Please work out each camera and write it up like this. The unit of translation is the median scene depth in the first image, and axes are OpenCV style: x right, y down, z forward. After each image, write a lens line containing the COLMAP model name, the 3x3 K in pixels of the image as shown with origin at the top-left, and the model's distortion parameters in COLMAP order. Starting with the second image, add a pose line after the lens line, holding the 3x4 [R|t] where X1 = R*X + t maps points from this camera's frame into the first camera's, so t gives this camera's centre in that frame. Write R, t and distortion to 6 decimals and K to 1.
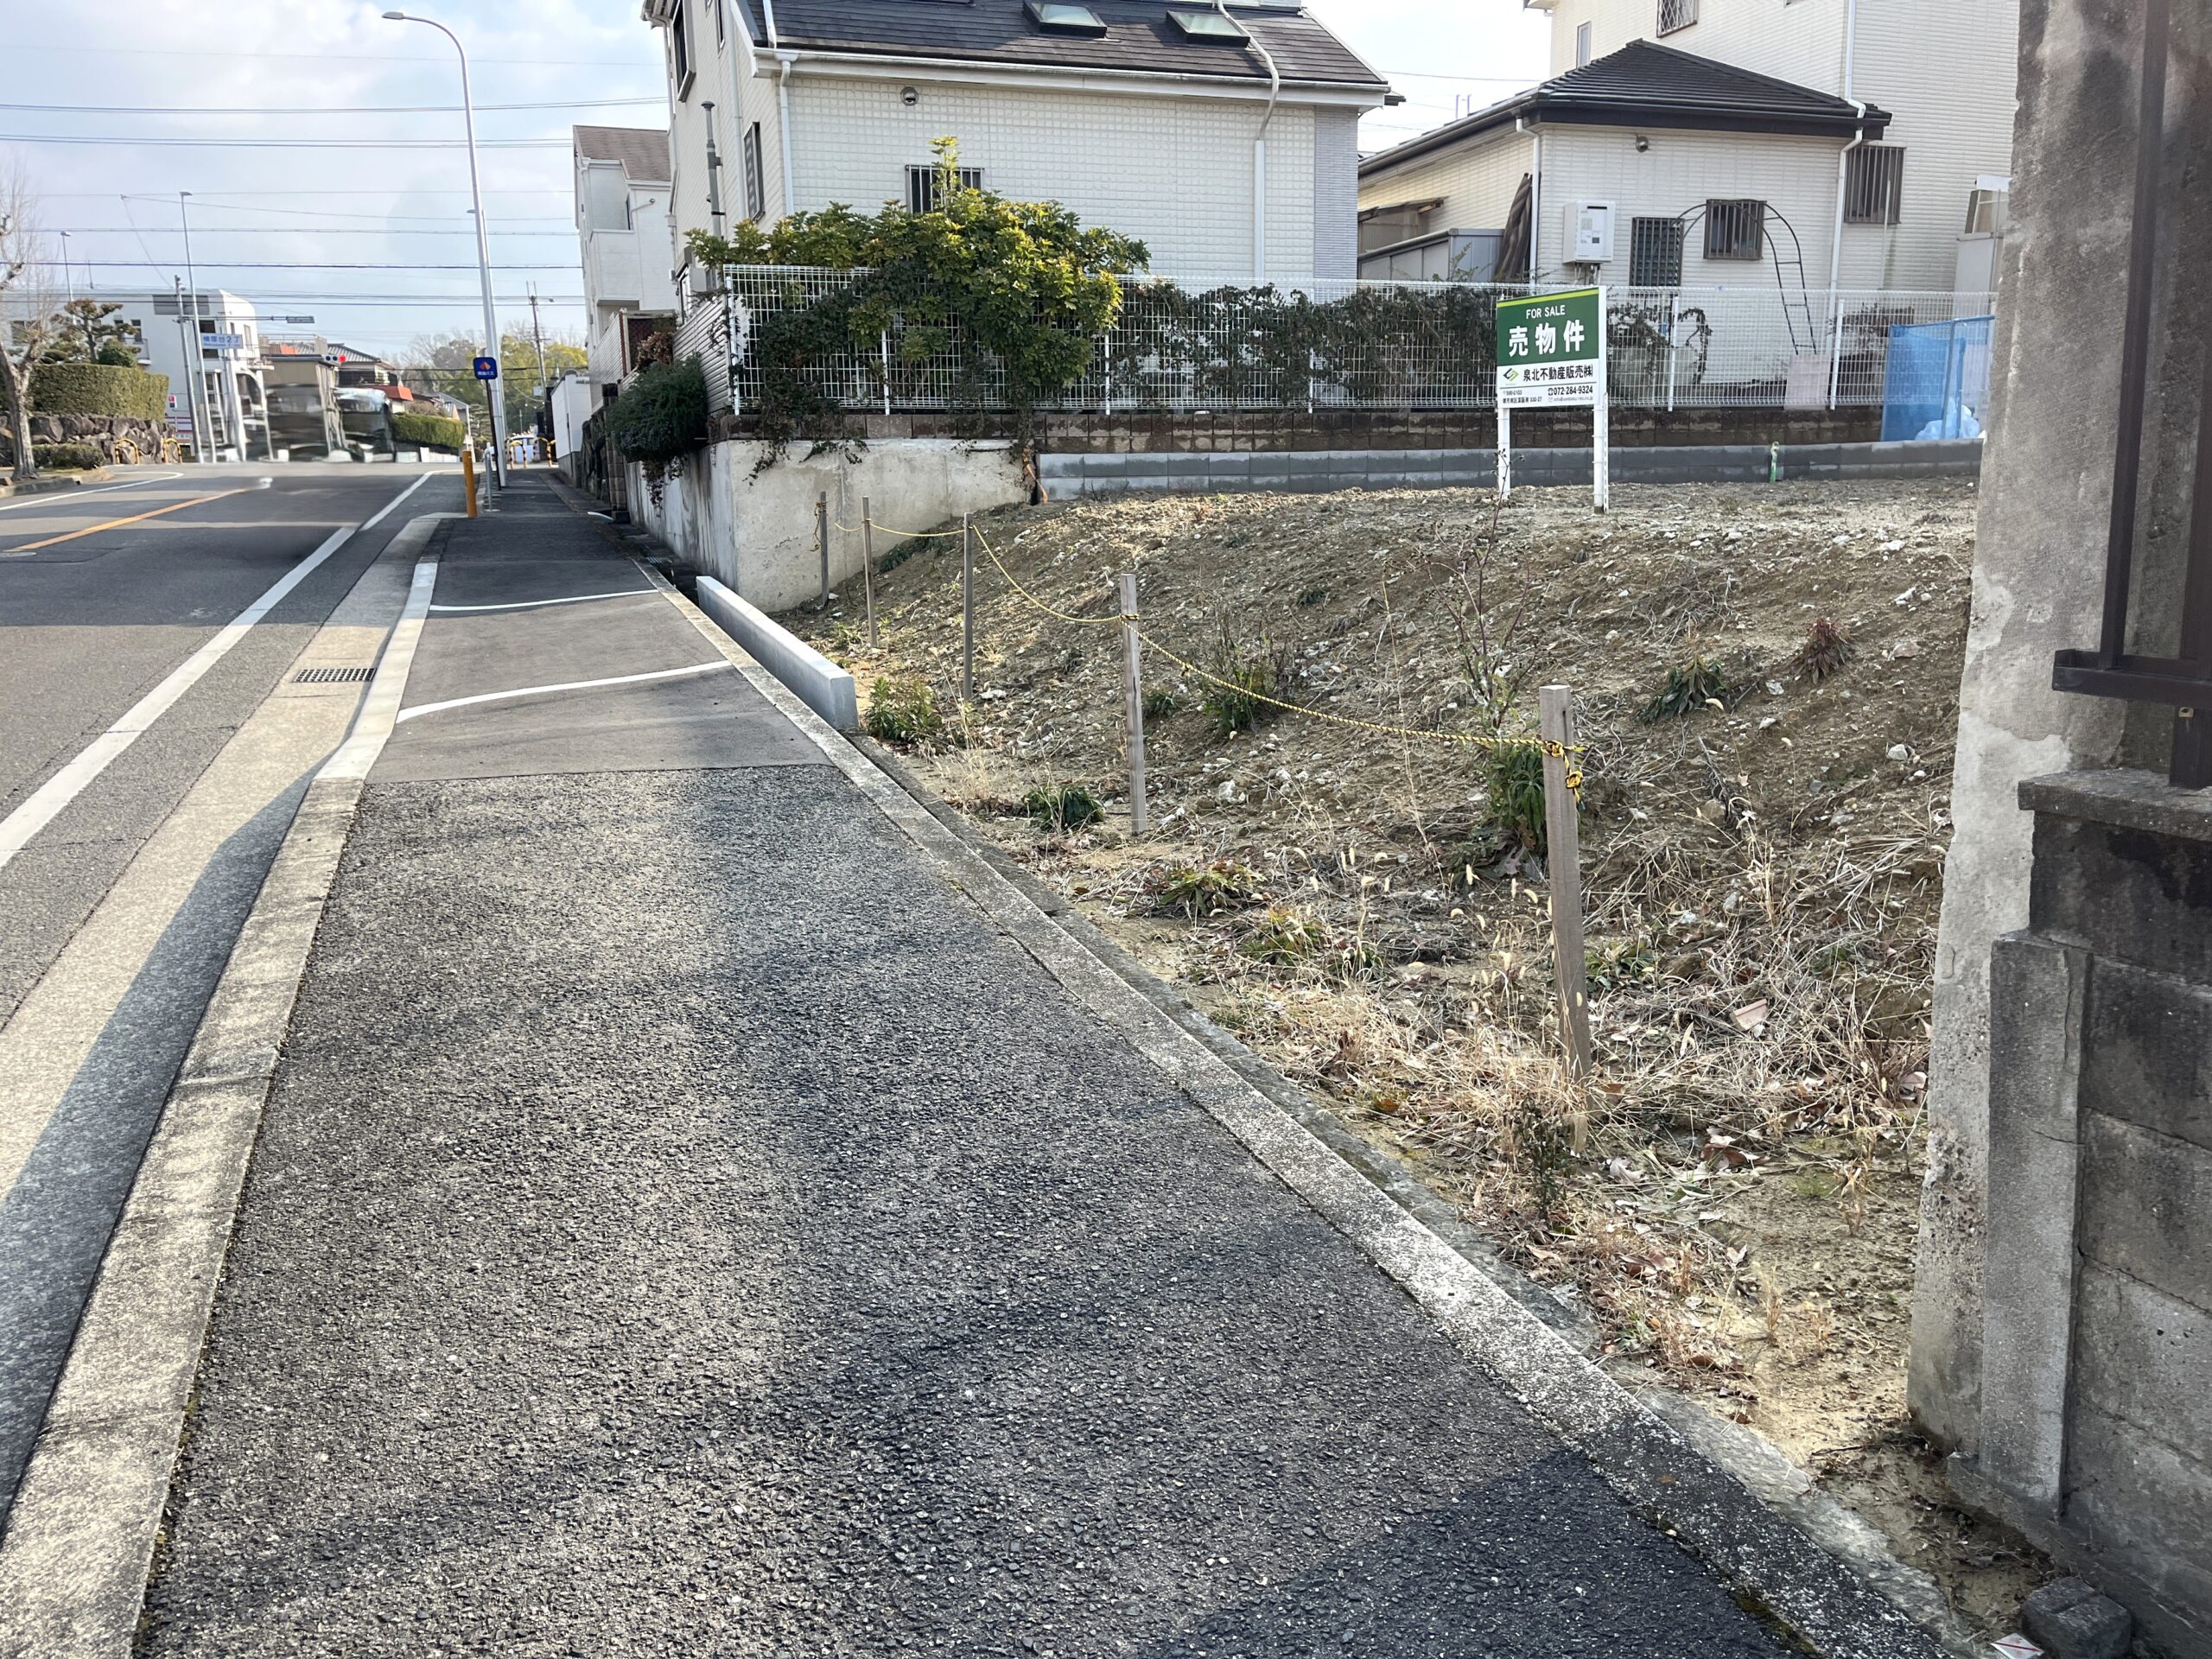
lens RADIAL K [[1670.9, 0, 1125.2], [0, 1670.9, 827.5], [0, 0, 1]] dist [0.059202, -0.075859]
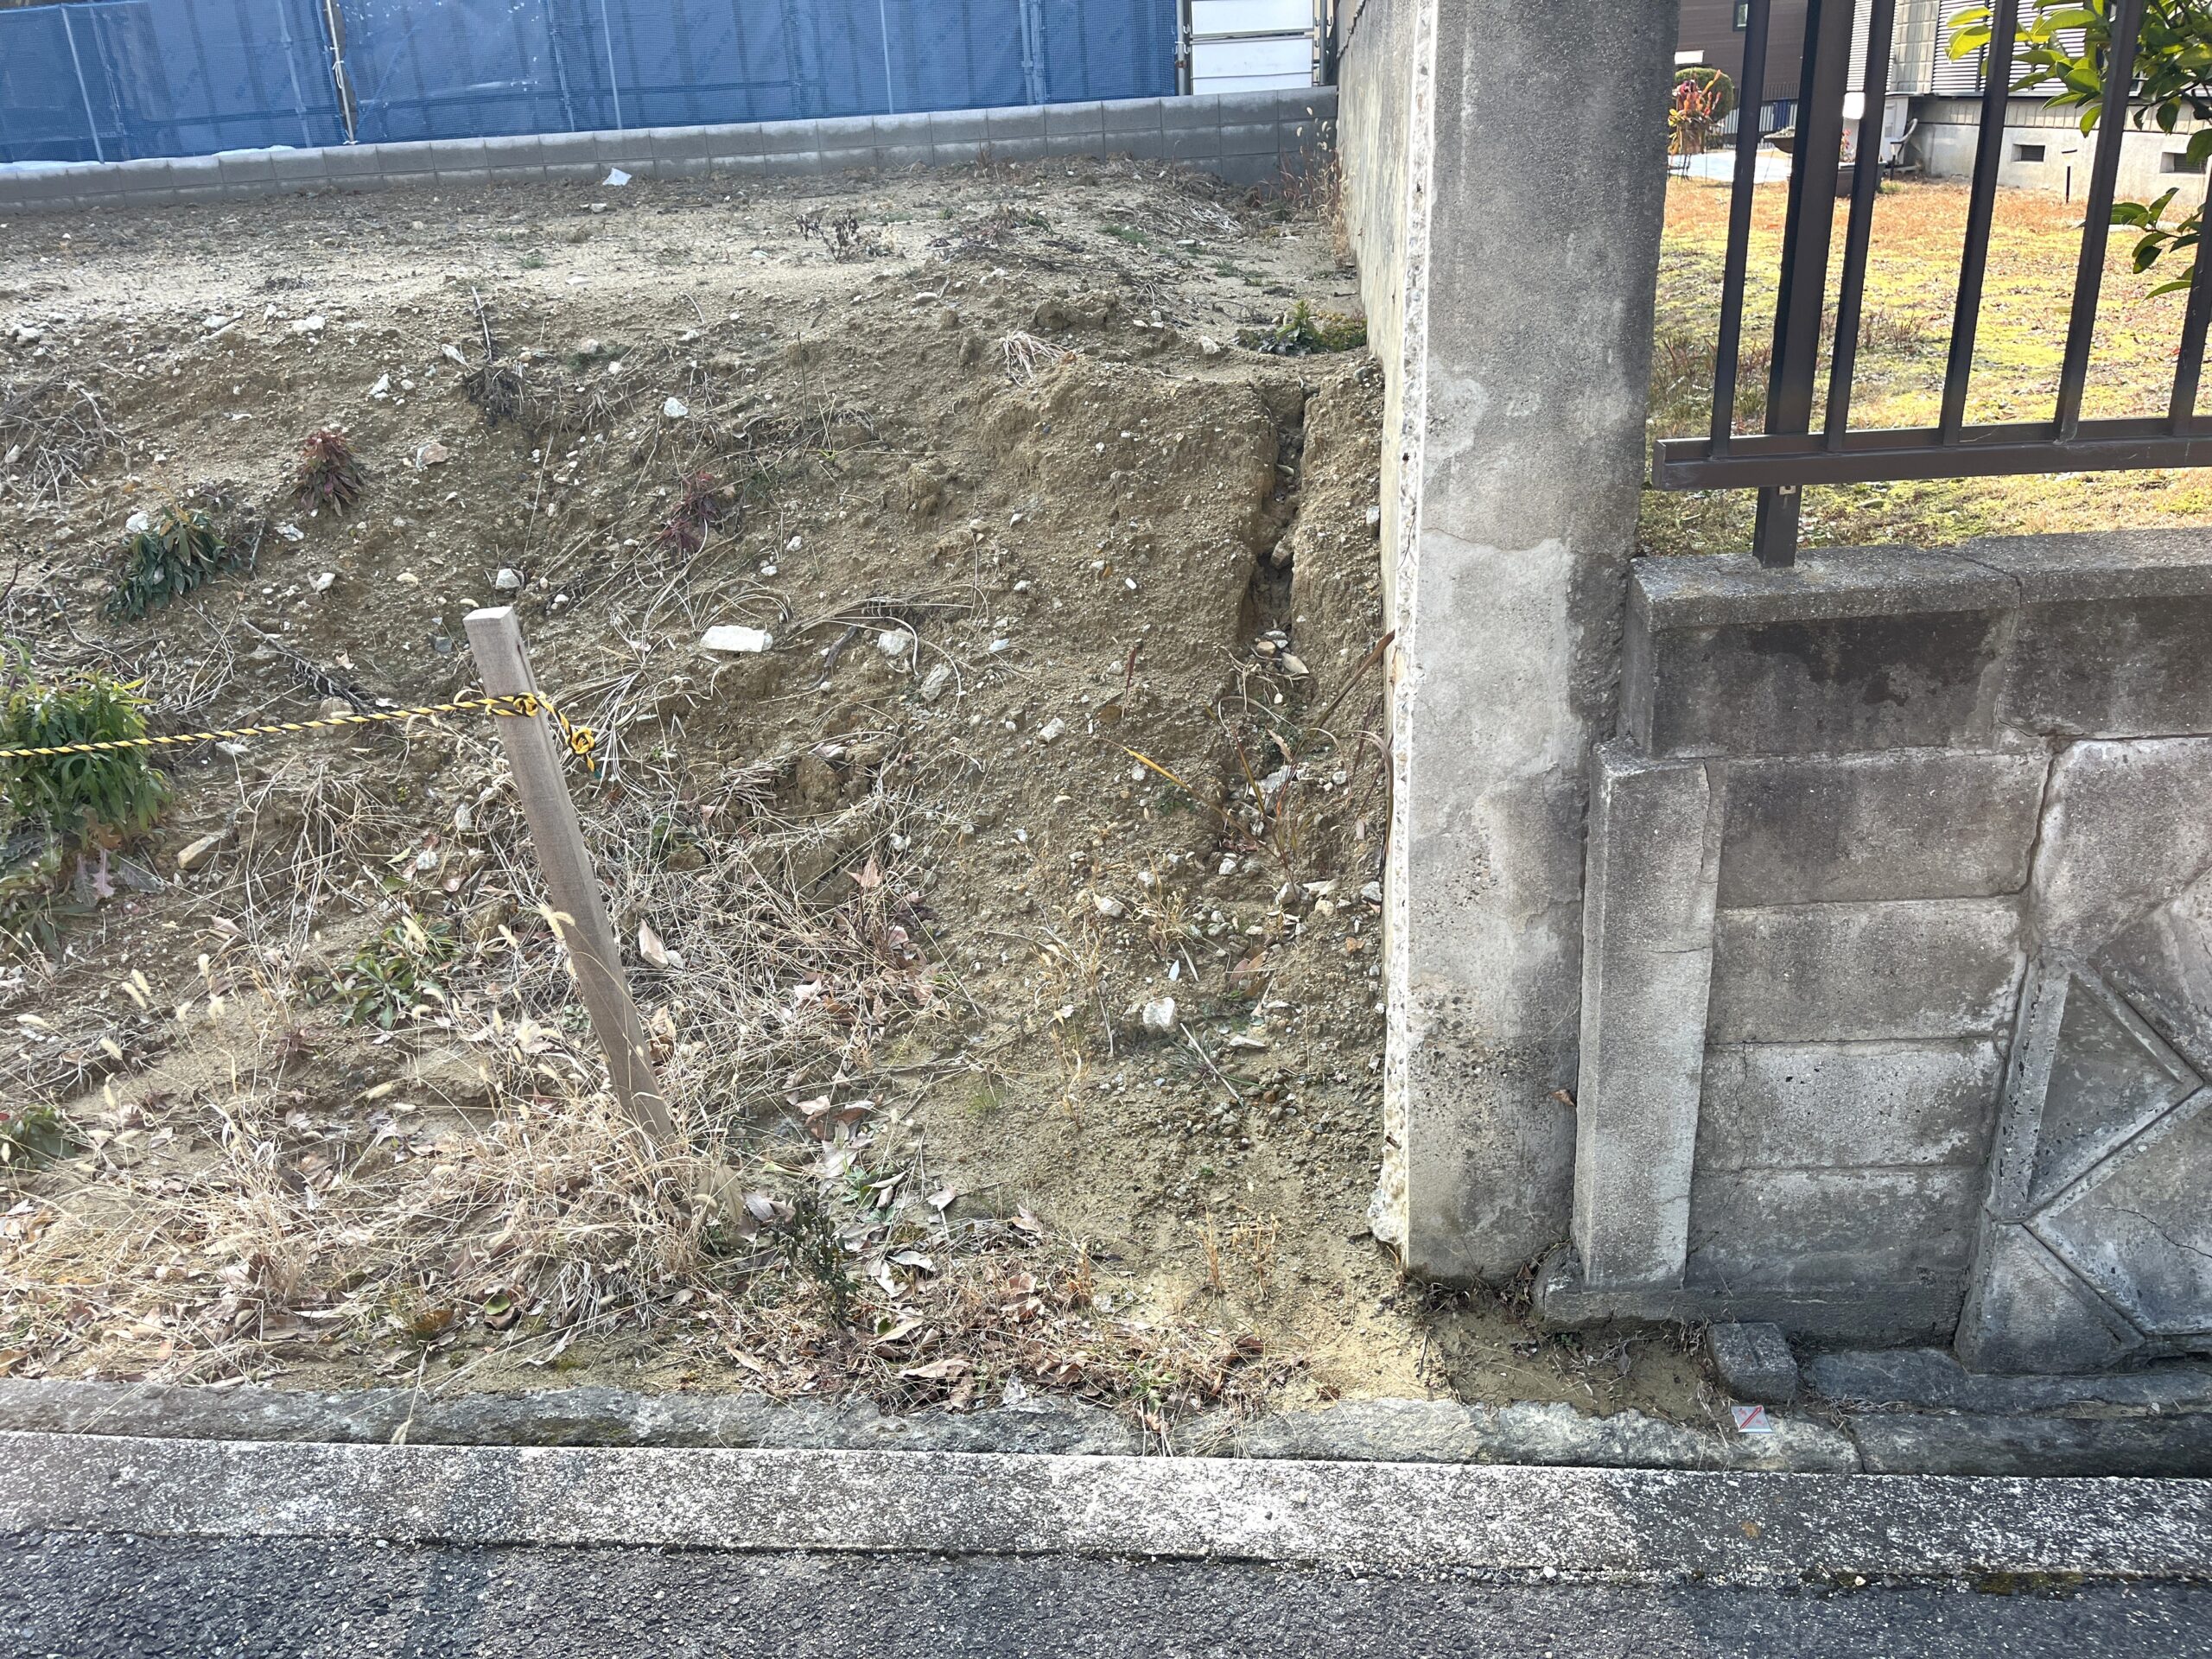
lens RADIAL K [[1670.9, 0, 1127.5], [0, 1670.9, 829.9], [0, 0, 1]] dist [0.059202, -0.075859]
pose [[0.415487, -0.360765, 0.834997, -0.055178], [0.231346, 0.929708, 0.286569, -0.035253], [-0.879687, 0.074108, 0.469743, 0.127745]]
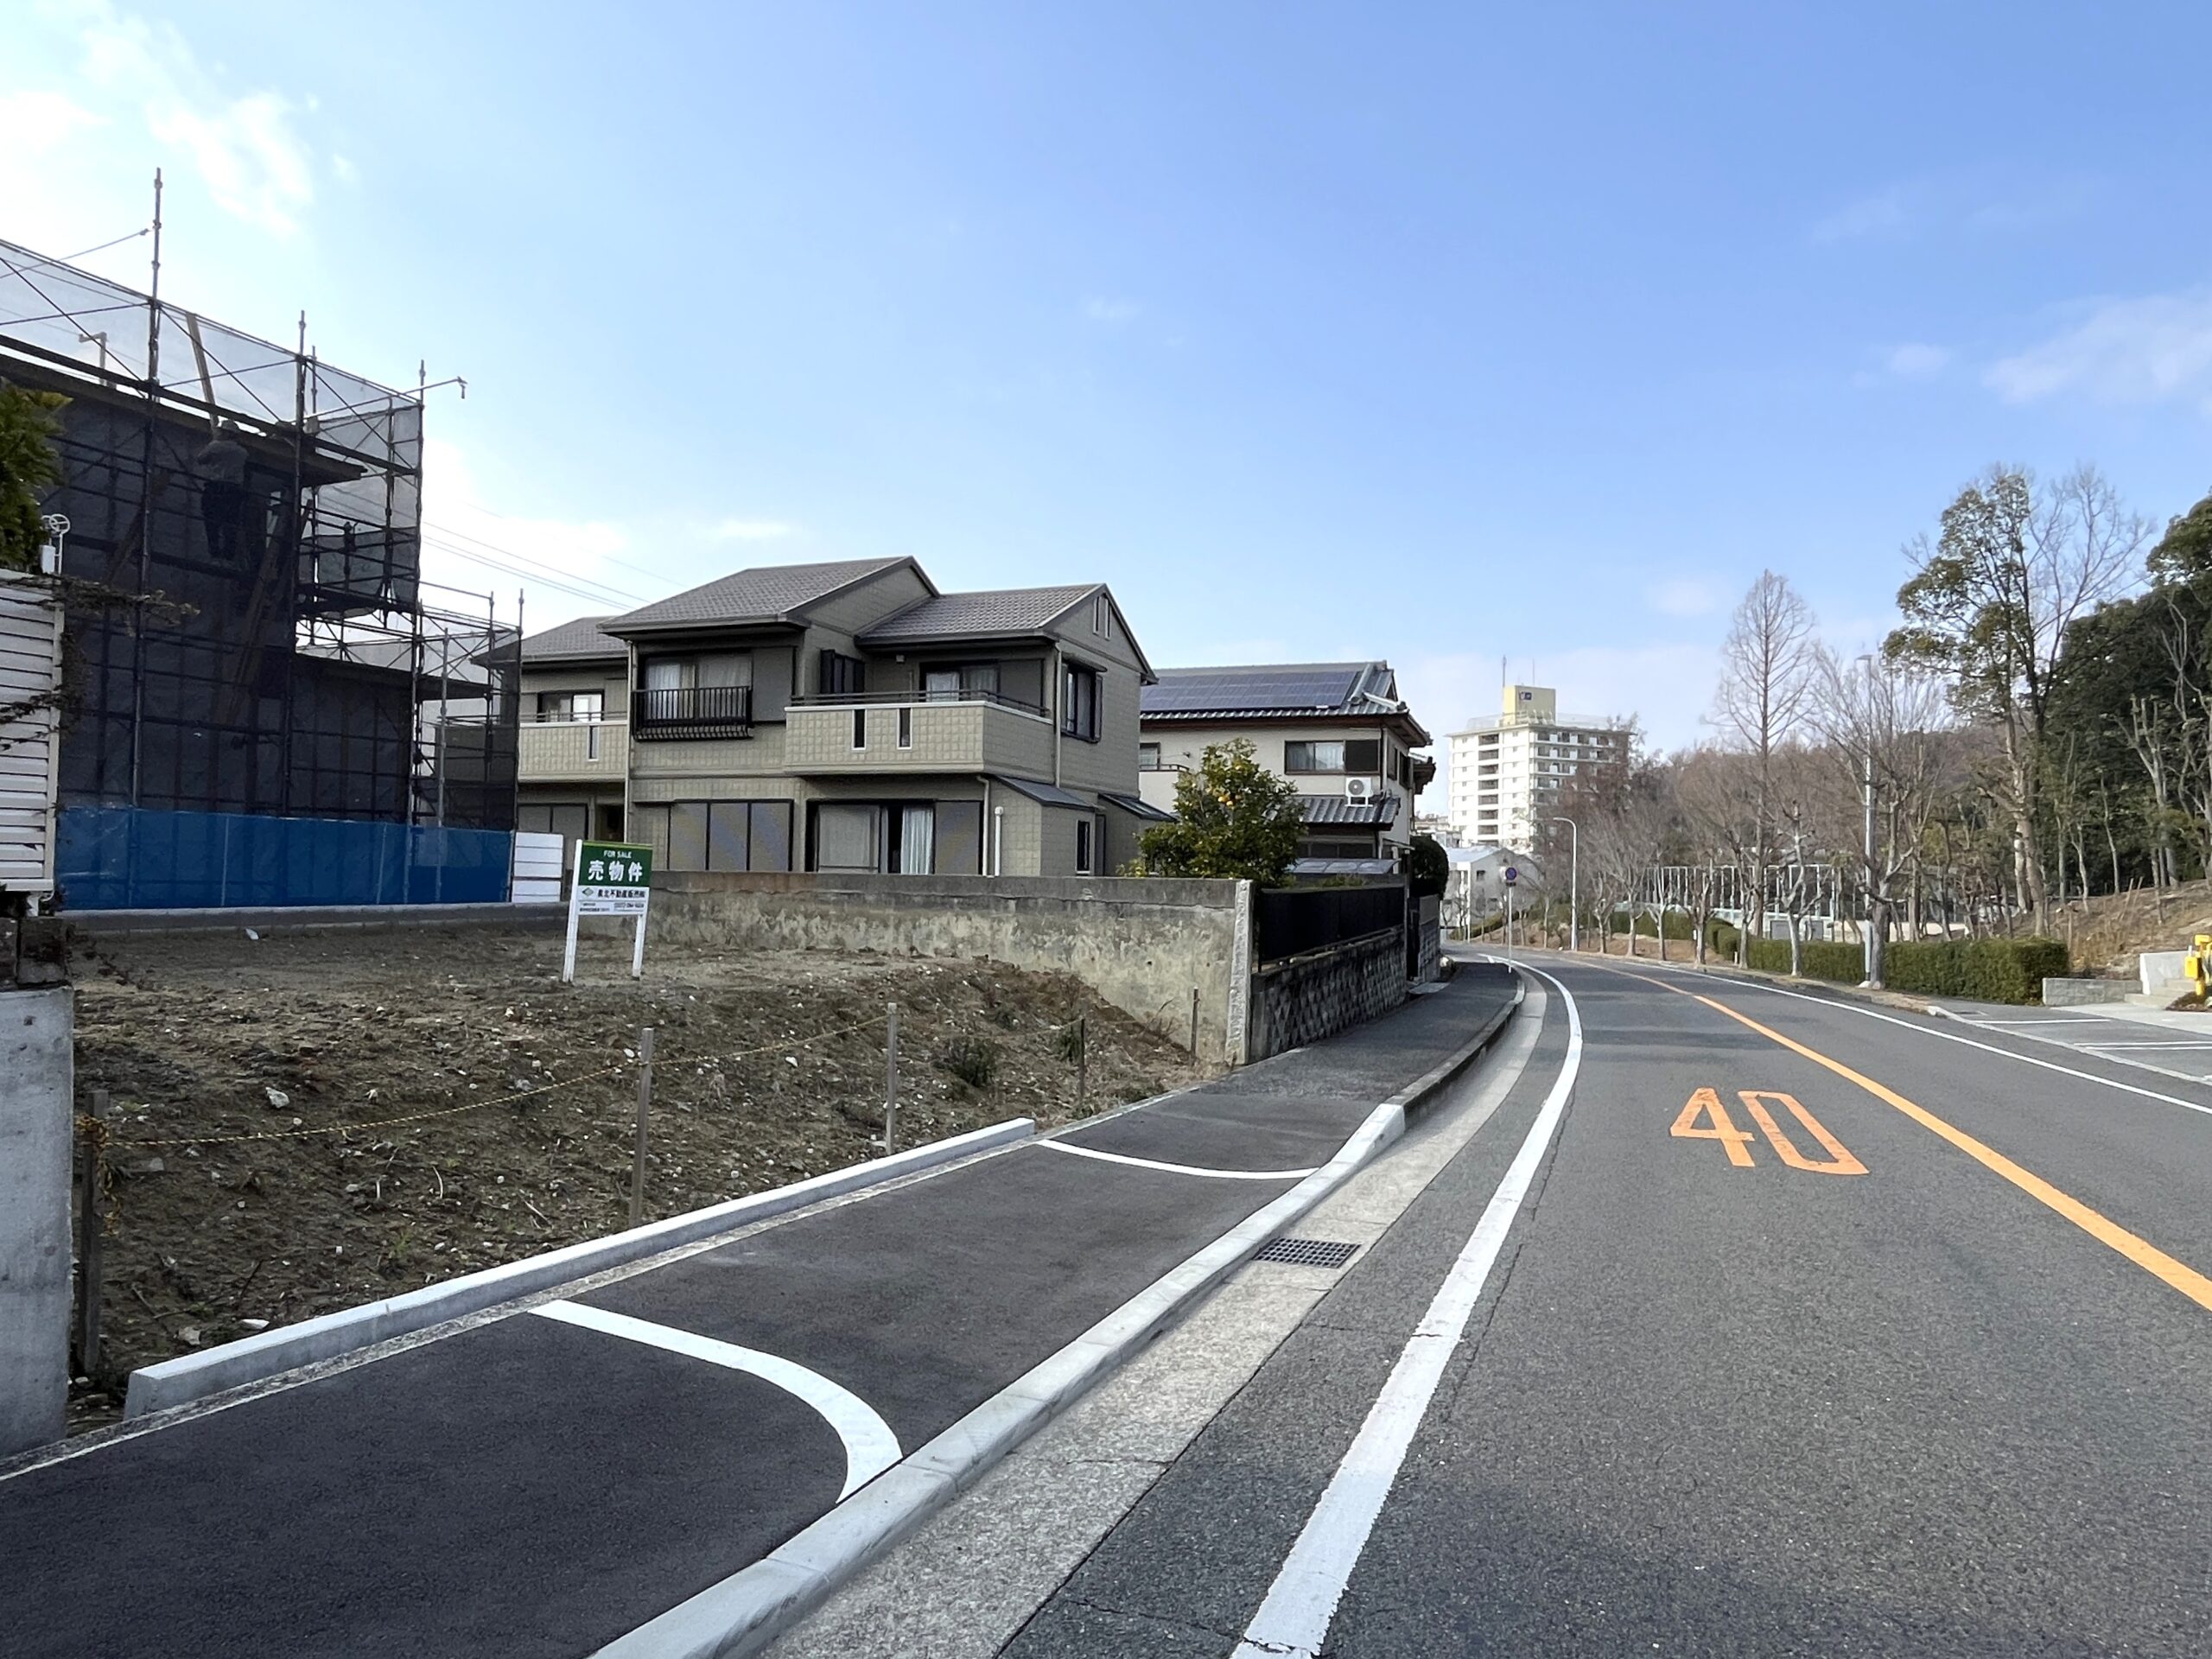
lens RADIAL K [[1343.9, 0, 1109.0], [0, 1343.9, 826.7], [0, 0, 1]] dist [-0.003780, 0.001769]
pose [[-0.742444, 0.029283, 0.669268, -0.589945], [0.131759, 0.985913, 0.103028, -0.263797], [-0.656824, 0.164674, -0.735843, 1.059516]]
